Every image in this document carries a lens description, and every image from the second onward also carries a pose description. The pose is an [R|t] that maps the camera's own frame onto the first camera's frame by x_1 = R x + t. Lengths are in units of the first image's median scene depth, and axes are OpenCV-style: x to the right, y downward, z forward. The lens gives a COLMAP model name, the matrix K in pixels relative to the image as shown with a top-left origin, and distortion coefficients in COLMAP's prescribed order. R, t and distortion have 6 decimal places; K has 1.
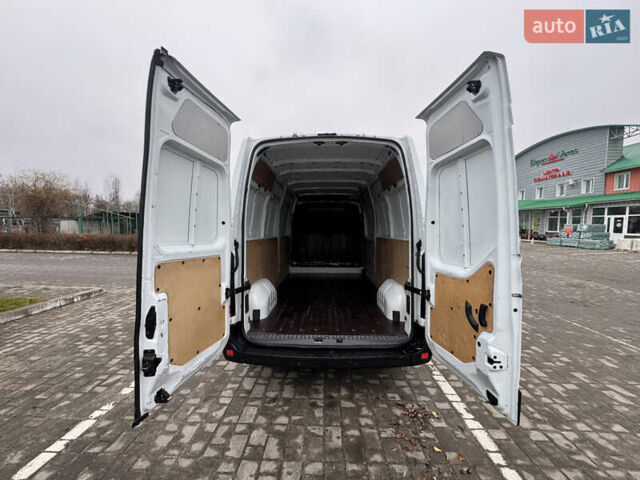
lens RADIAL K [[340.3, 0, 320.2], [0, 340.3, 245.9], [0, 0, 1]] dist [-0.002752, -0.000309]
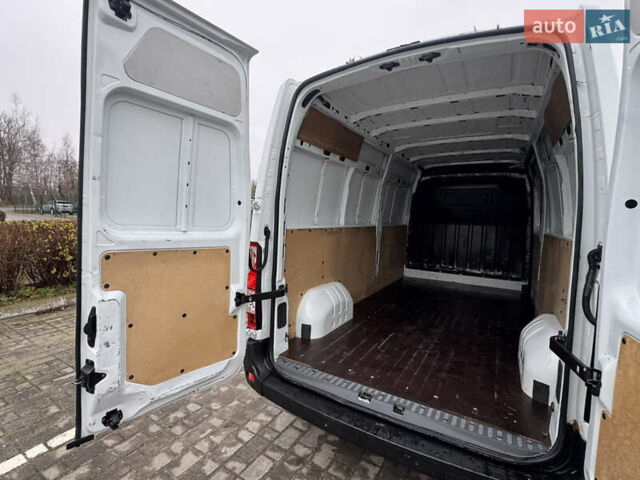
lens RADIAL K [[340.3, 0, 320.2], [0, 340.3, 245.9], [0, 0, 1]] dist [-0.002752, -0.000309]
pose [[0.817990, 0.074306, -0.570413, 0.264190], [-0.052523, 0.997127, 0.054573, -0.023130], [0.572829, -0.014680, 0.819543, 0.471830]]
